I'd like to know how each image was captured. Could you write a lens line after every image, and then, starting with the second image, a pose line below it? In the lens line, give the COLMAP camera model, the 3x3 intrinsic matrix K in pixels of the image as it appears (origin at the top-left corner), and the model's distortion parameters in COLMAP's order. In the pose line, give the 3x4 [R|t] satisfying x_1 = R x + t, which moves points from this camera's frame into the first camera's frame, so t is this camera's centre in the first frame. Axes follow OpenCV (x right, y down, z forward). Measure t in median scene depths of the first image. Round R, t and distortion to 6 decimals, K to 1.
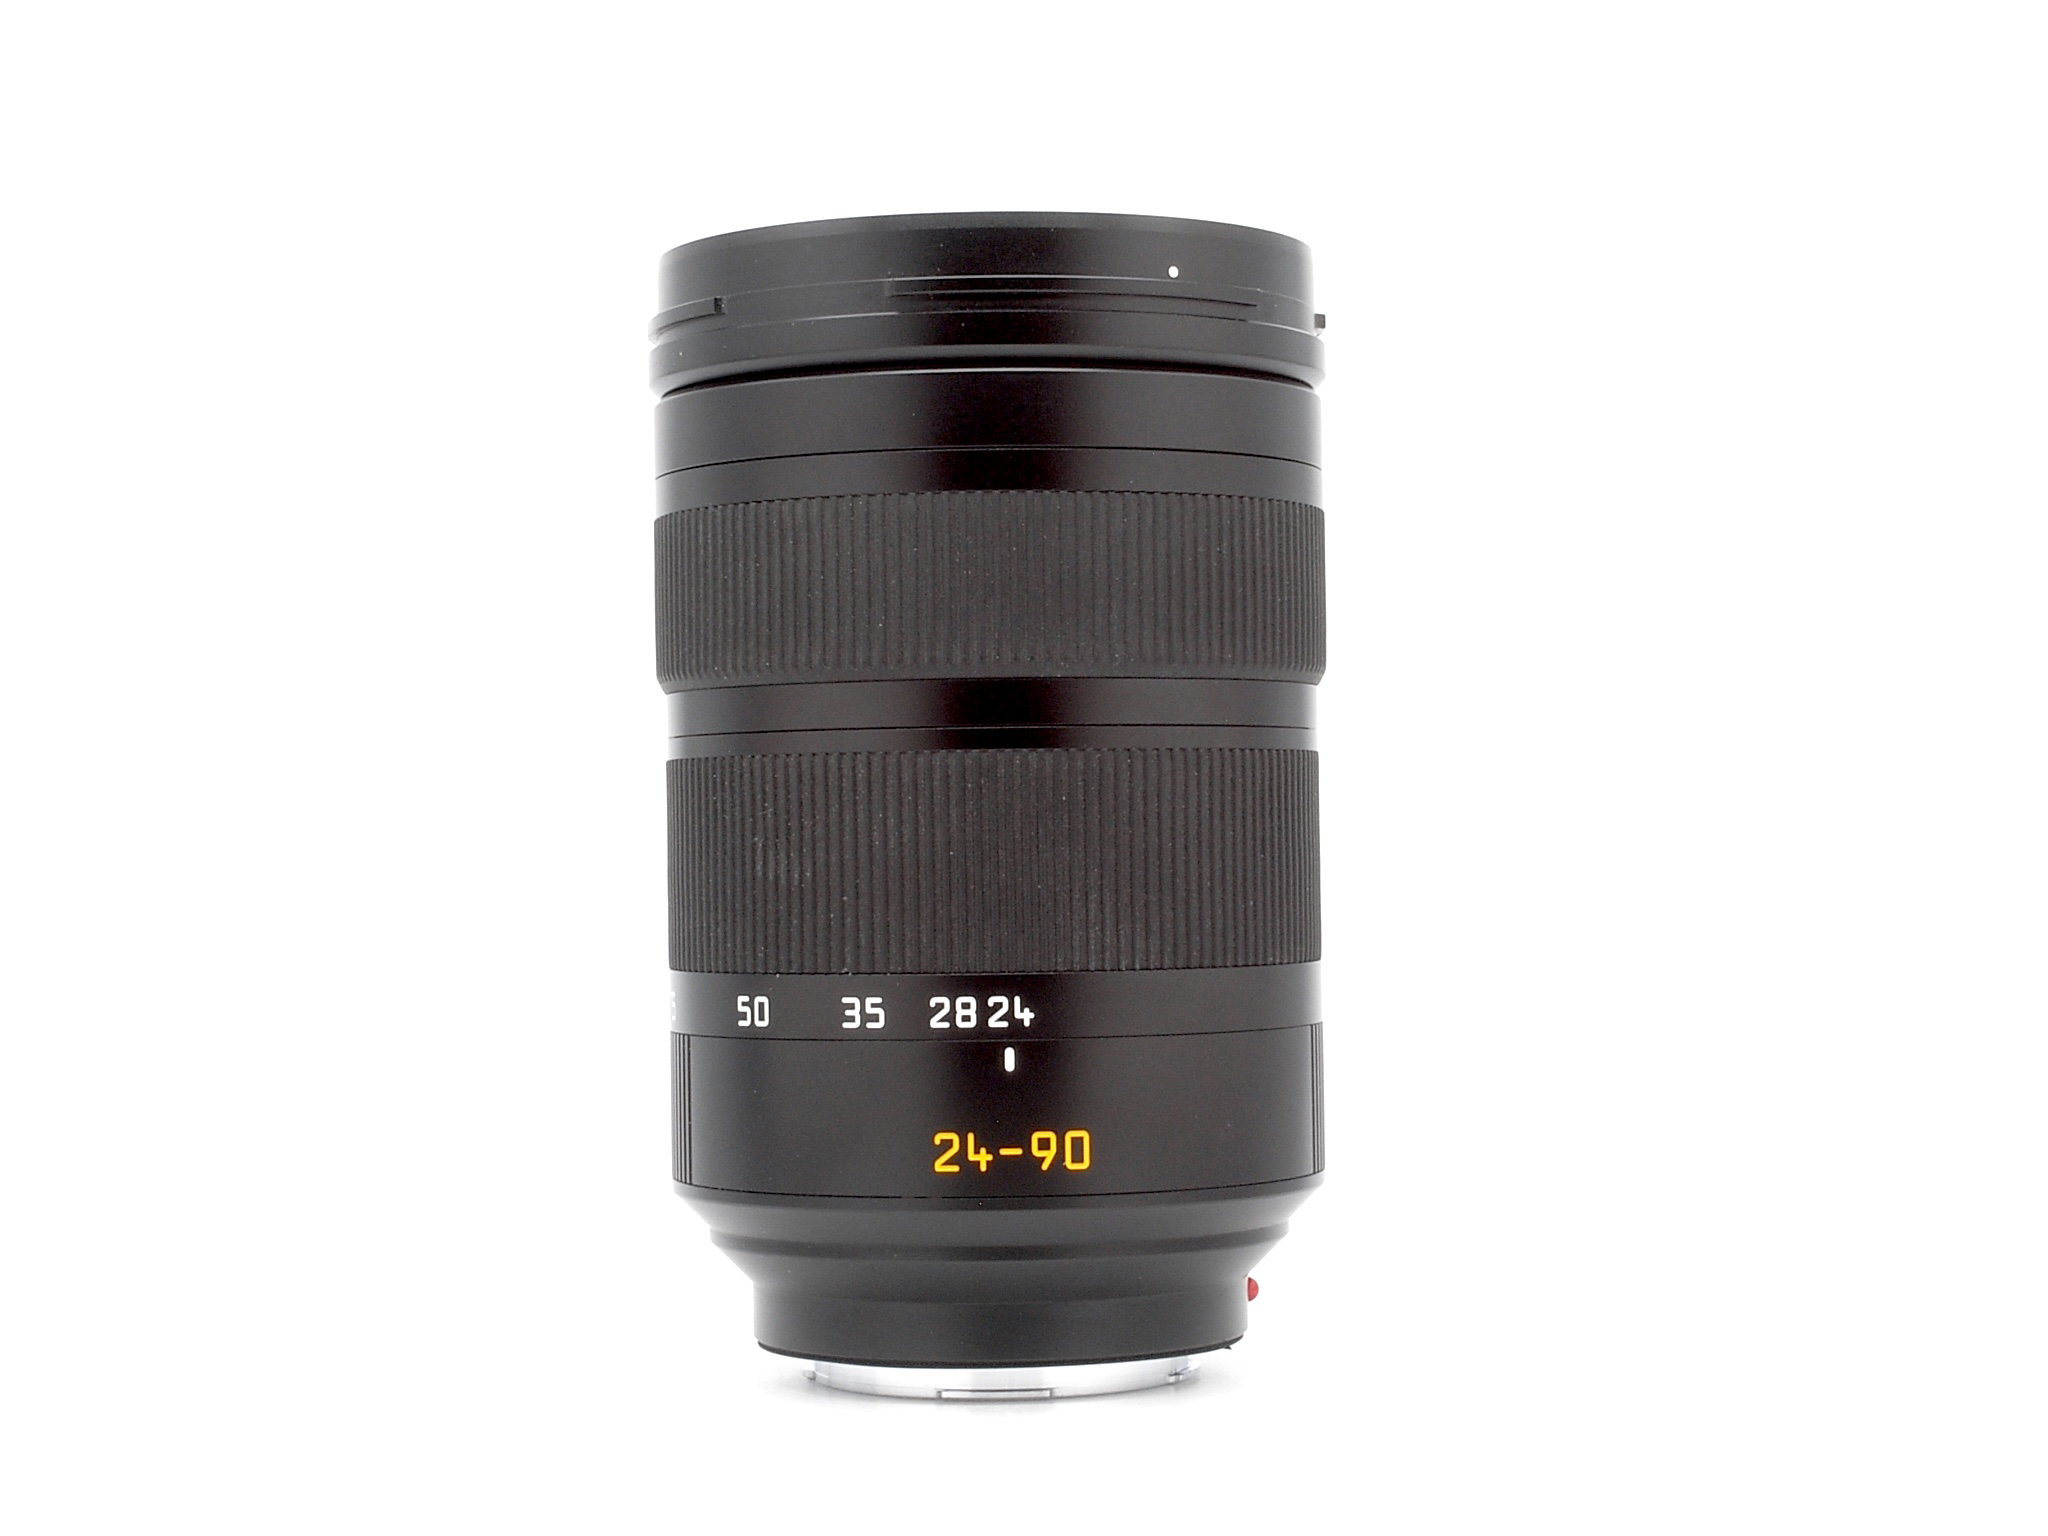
lens RADIAL K [[4220.1, 0, 1024.0], [0, 4220.1, 768.0], [0, 0, 1]] dist [0.322748, -9.755056]
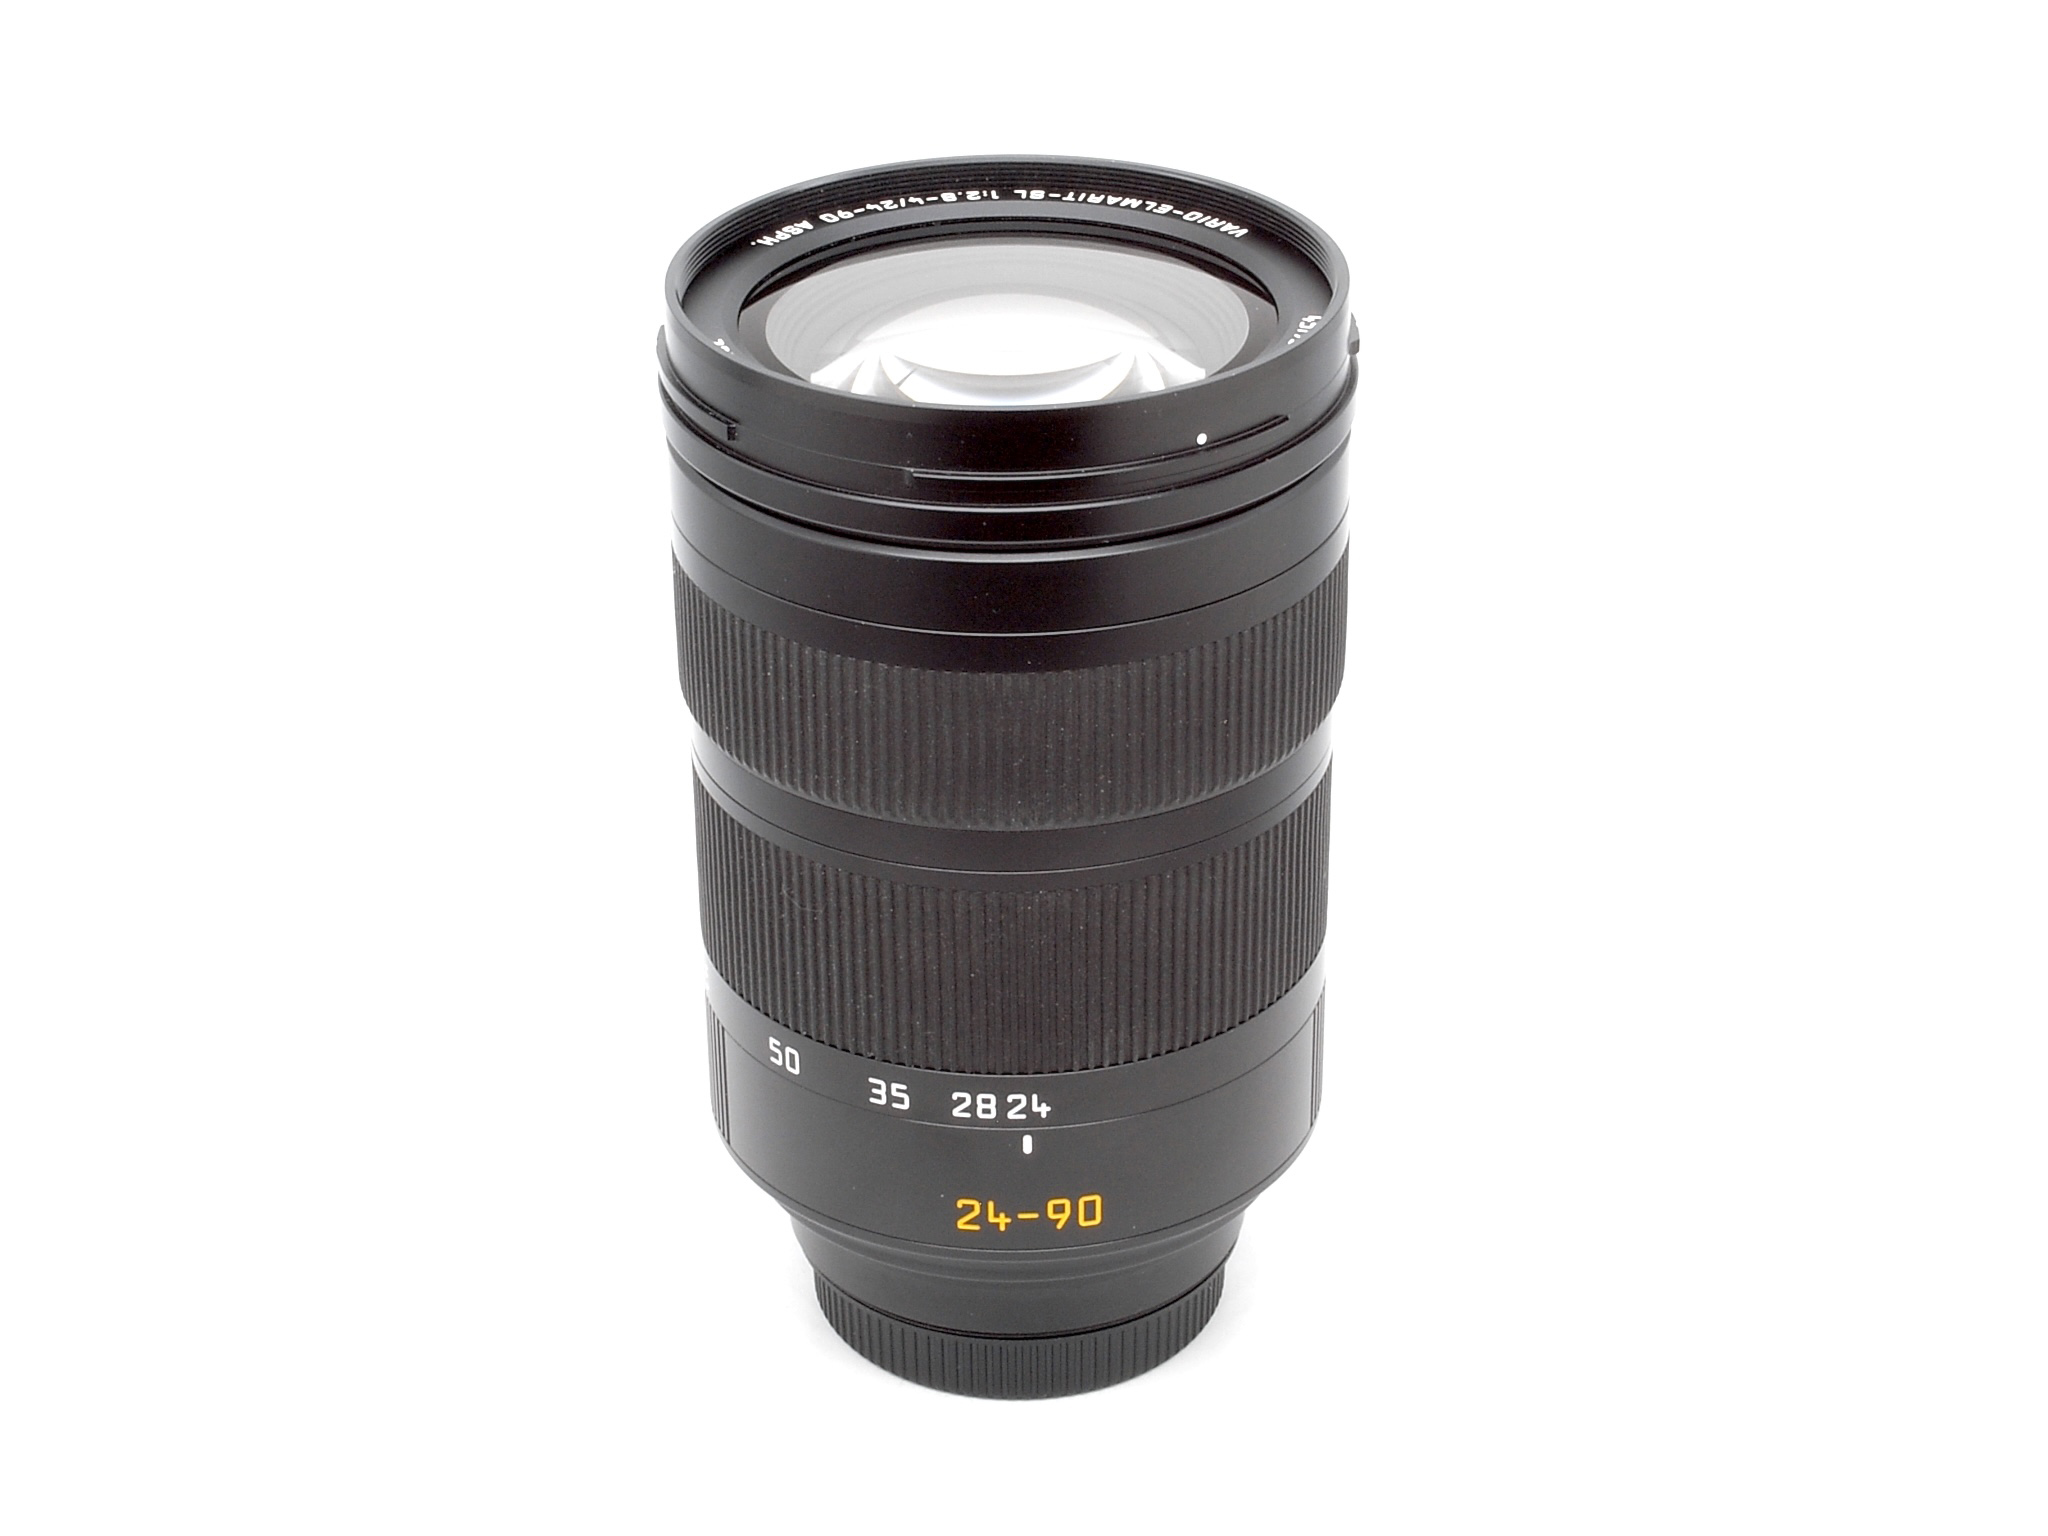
lens RADIAL K [[4220.1, 0, 1024.0], [0, 4220.1, 768.0], [0, 0, 1]] dist [0.322748, -9.755056]
pose [[0.999977, 0.006725, 0.001215, -0.006128], [-0.006440, 0.867854, 0.496777, -0.538235], [0.002286, -0.496773, 0.867877, 0.121773]]
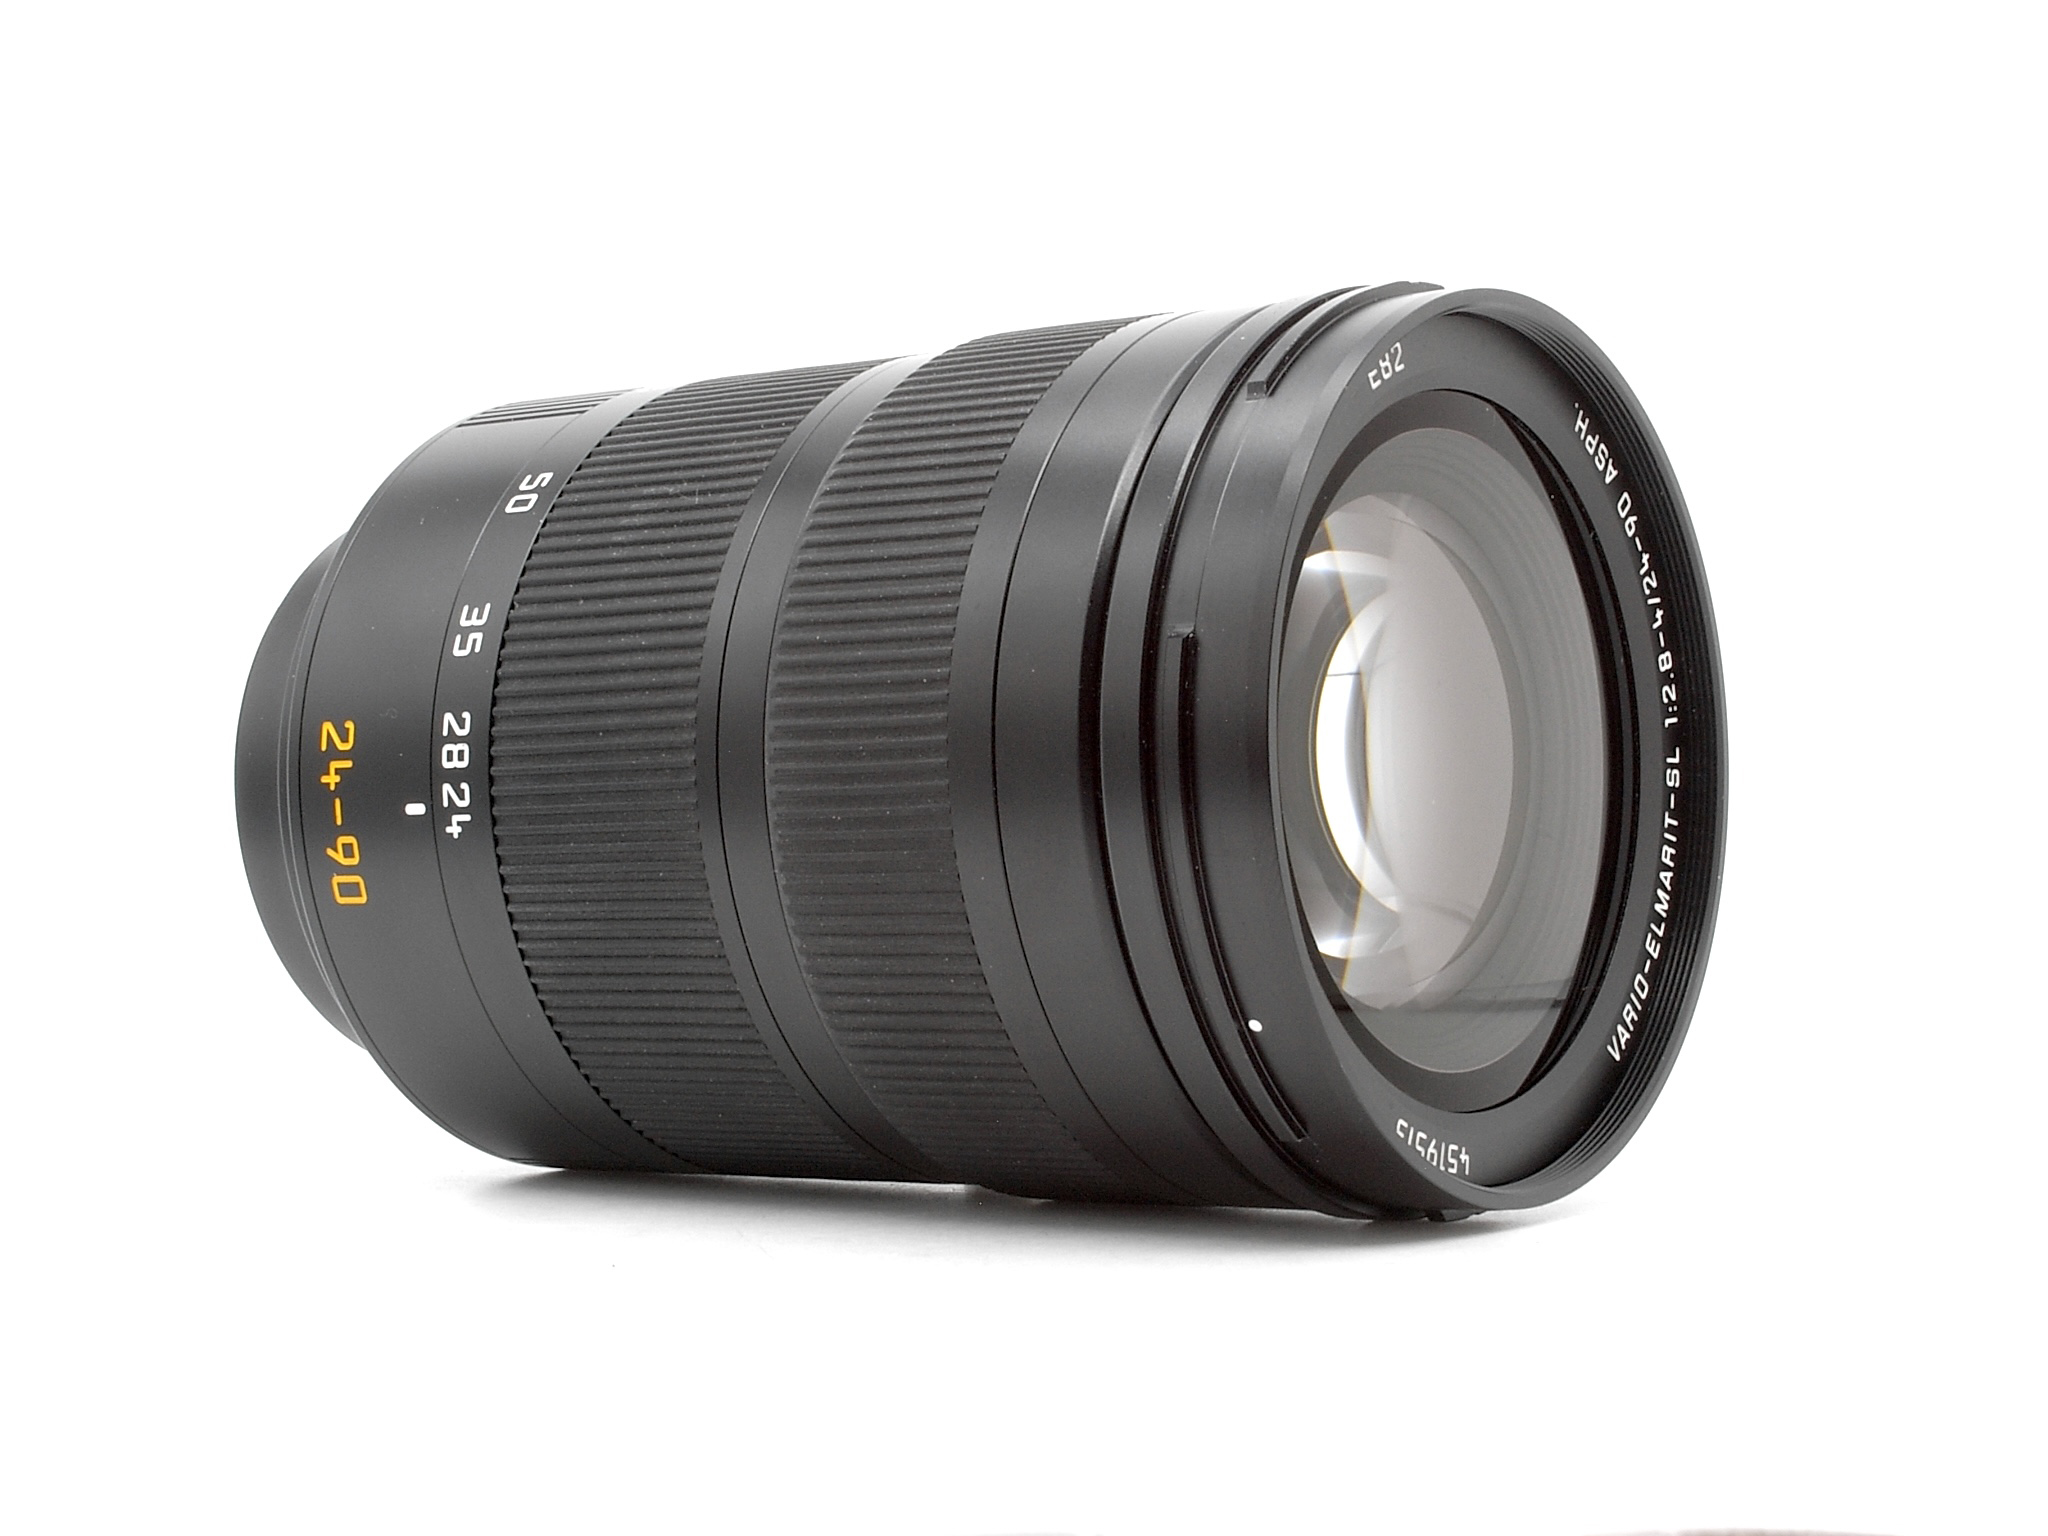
lens RADIAL K [[4220.1, 0, 1024.0], [0, 4220.1, 768.0], [0, 0, 1]] dist [0.322748, -9.755056]
pose [[0.028448, 0.999482, 0.015022, -0.020448], [-0.787425, 0.013150, 0.616270, -0.534560], [0.615754, -0.029360, 0.787392, 0.415093]]
